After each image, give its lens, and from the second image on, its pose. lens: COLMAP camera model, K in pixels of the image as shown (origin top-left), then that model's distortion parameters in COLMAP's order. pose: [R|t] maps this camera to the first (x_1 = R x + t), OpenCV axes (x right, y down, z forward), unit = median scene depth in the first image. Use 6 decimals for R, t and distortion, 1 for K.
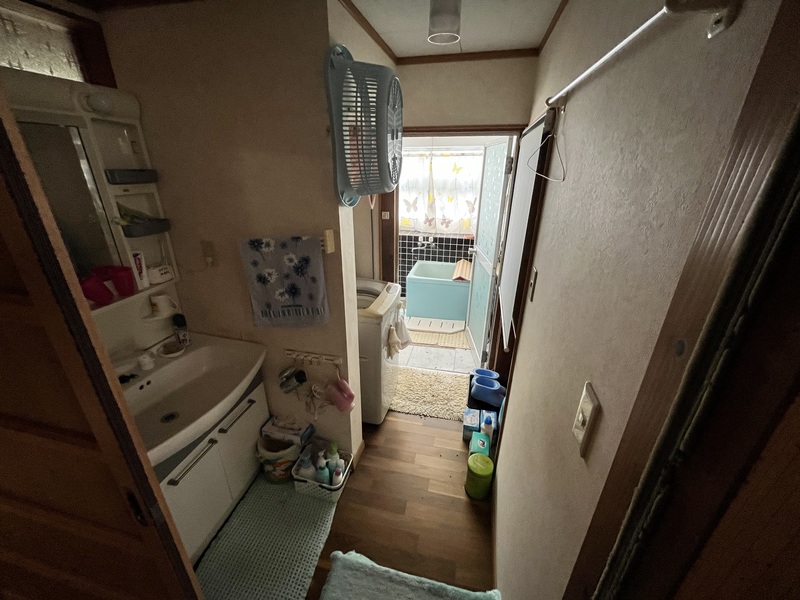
lens RADIAL K [[323.3, 0, 397.1], [0, 323.3, 299.2], [0, 0, 1]] dist [-0.000329, 0.000022]
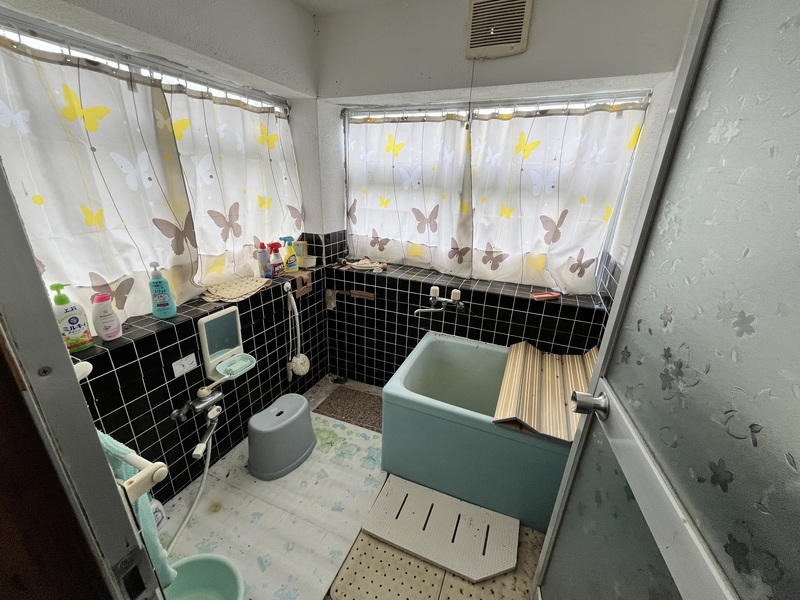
lens RADIAL K [[323.3, 0, 401.4], [0, 323.3, 299.6], [0, 0, 1]] dist [-0.000329, 0.000022]
pose [[0.987569, 0.084704, -0.132414, 0.086386], [-0.090292, 0.995236, -0.036770, -0.148779], [0.128668, 0.048268, 0.990512, 0.514329]]
